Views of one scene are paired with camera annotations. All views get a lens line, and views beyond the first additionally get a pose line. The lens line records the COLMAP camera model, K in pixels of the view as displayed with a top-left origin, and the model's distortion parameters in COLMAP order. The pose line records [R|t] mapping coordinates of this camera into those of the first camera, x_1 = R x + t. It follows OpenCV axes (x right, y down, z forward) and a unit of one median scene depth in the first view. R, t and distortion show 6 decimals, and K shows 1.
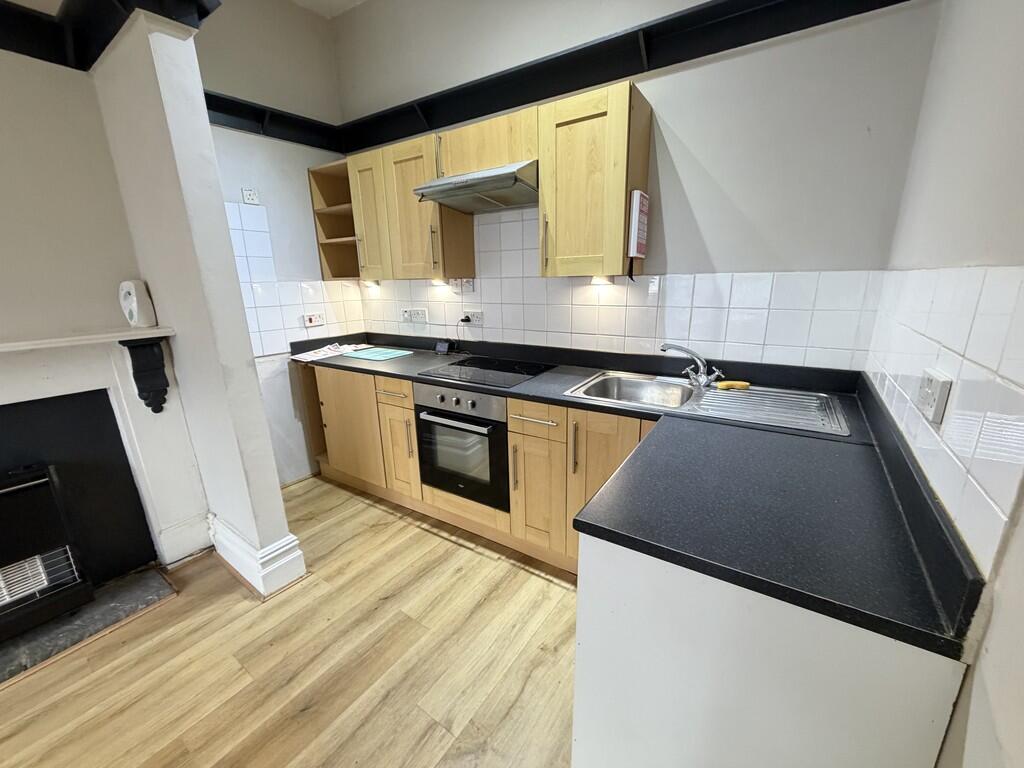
lens RADIAL K [[412.0, 0, 511.7], [0, 412.0, 387.5], [0, 0, 1]] dist [0.000376, -0.000068]
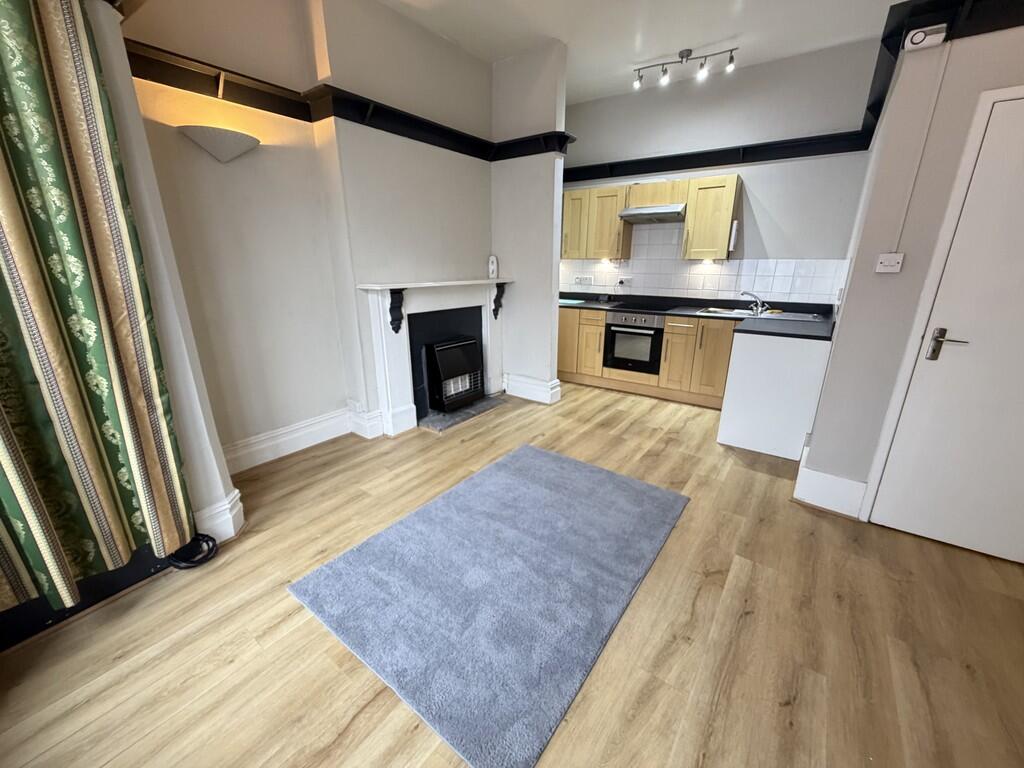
lens RADIAL K [[412.0, 0, 511.7], [0, 412.0, 387.5], [0, 0, 1]] dist [0.000376, -0.000068]
pose [[0.999068, 0.033686, -0.026986, -0.707210], [-0.032739, 0.998858, 0.034801, 0.332599], [0.028127, -0.033885, 0.999030, -1.115329]]
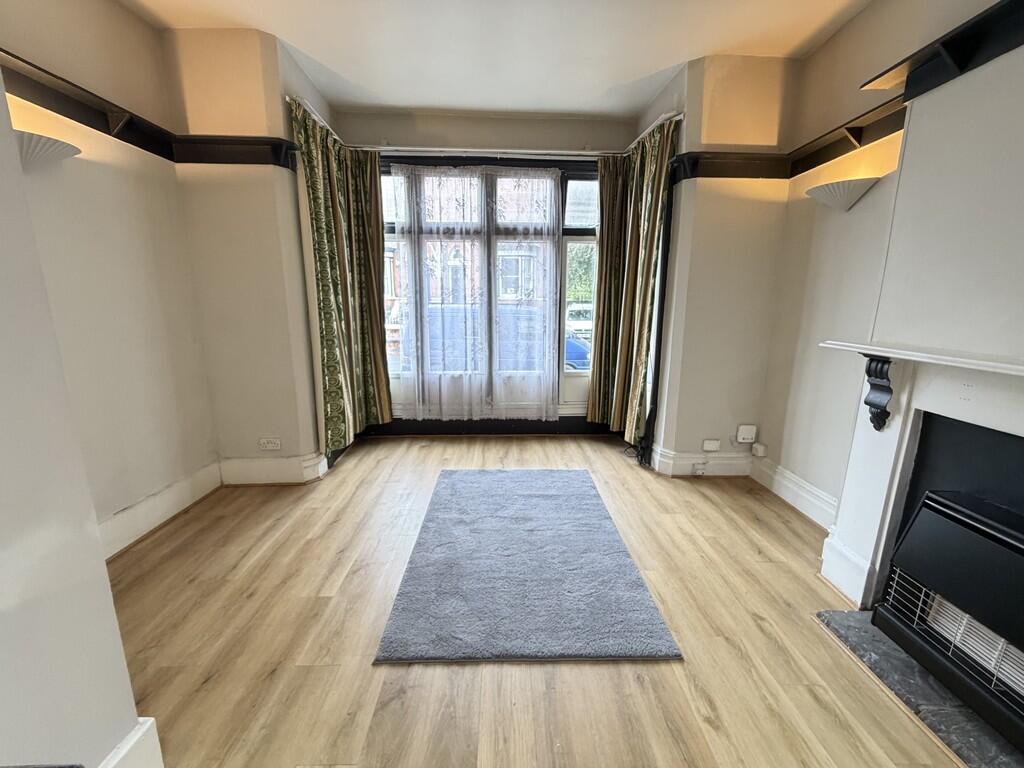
lens RADIAL K [[412.0, 0, 511.7], [0, 412.0, 387.5], [0, 0, 1]] dist [0.000376, -0.000068]
pose [[-0.816120, 0.133515, -0.562247, -0.022627], [-0.140229, 0.898109, 0.416817, -0.170726], [0.560610, 0.419016, -0.714242, 0.656536]]
